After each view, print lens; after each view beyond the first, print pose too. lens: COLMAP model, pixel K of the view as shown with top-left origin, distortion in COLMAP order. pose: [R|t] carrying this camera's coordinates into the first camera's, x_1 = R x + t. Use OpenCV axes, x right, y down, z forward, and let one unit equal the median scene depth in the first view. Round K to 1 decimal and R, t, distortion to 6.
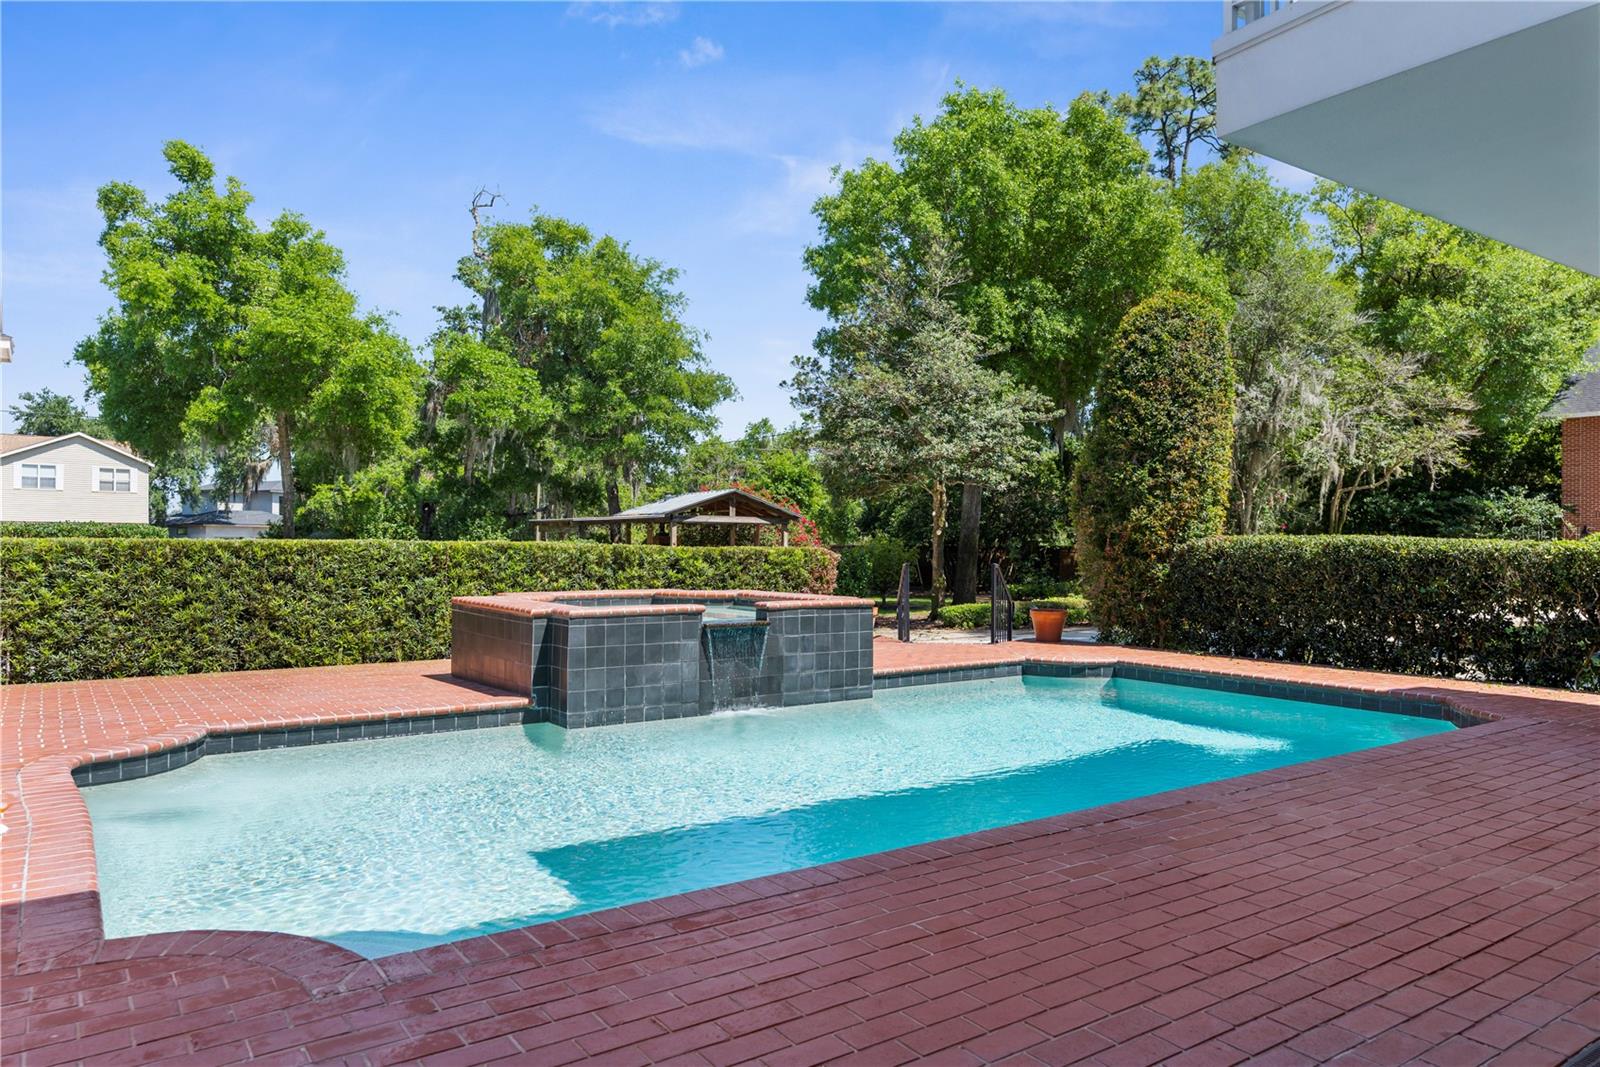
lens RADIAL K [[1037.8, 0, 793.8], [0, 1037.8, 536.3], [0, 0, 1]] dist [-0.002176, -0.000370]
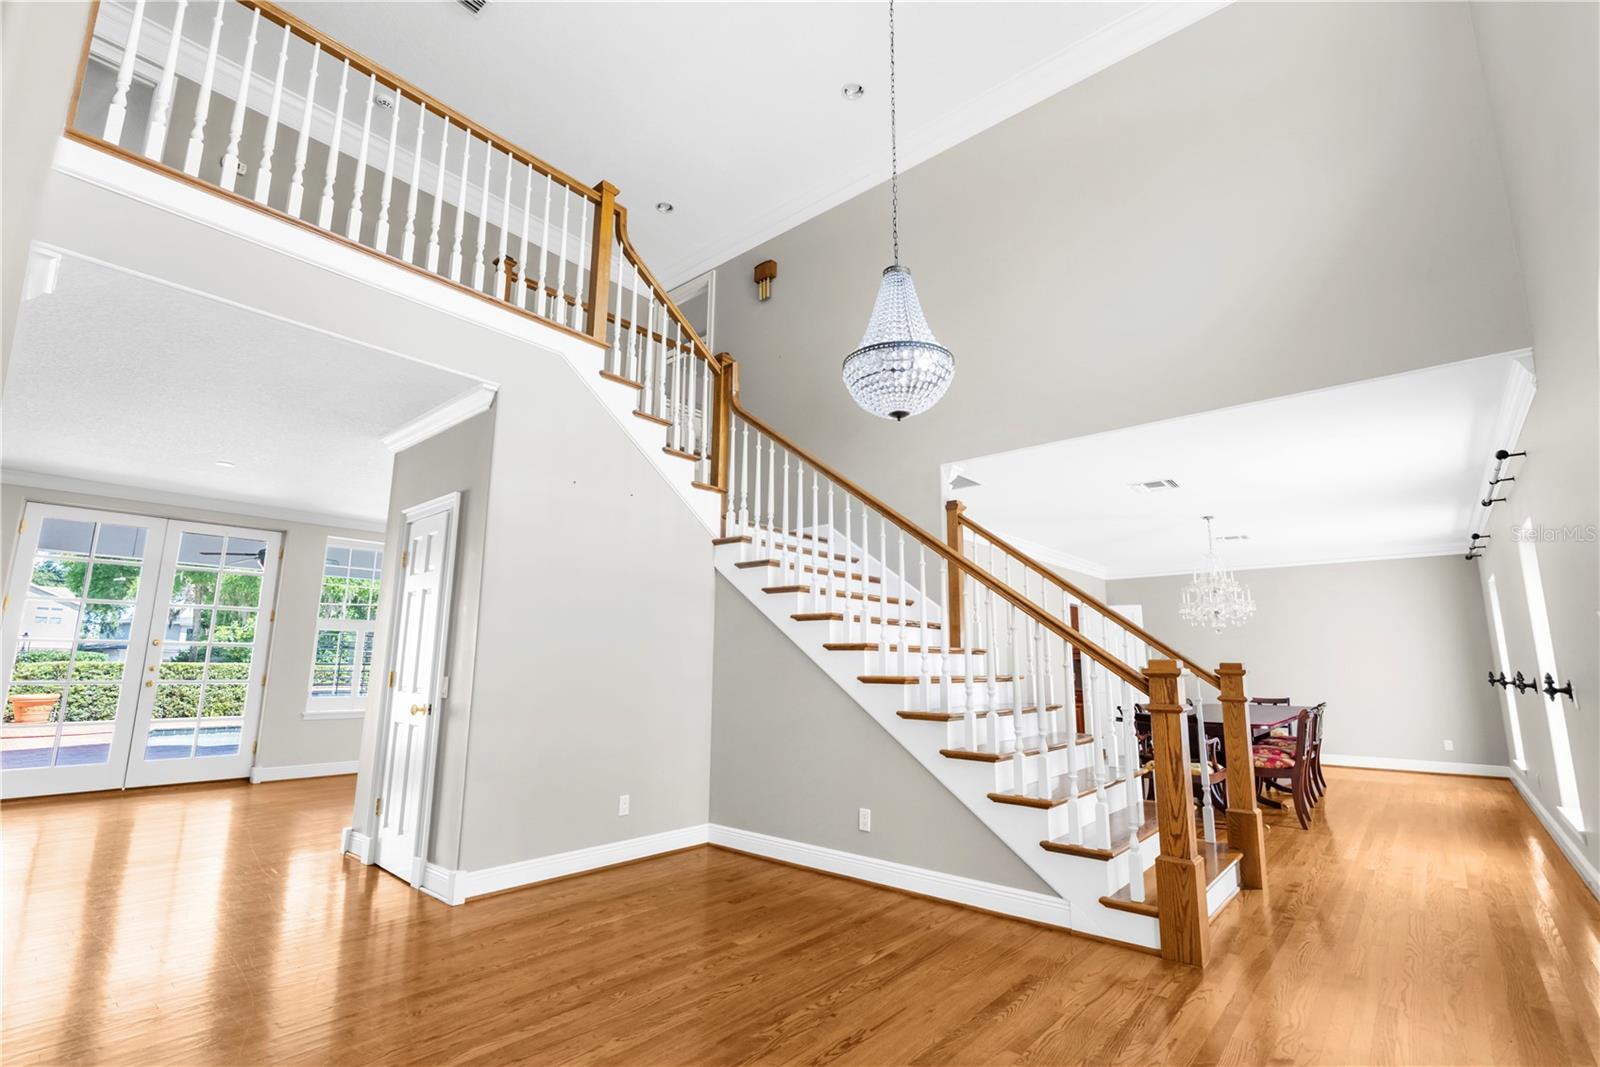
lens RADIAL K [[731.5, 0, 800.7], [0, 731.5, 536.5], [0, 0, 1]] dist [-0.002356, 0.000523]
pose [[0.972140, 0.047351, 0.229570, 0.475174], [-0.007759, 0.985348, -0.170381, -0.007918], [-0.234274, 0.163853, 0.958263, -0.999421]]
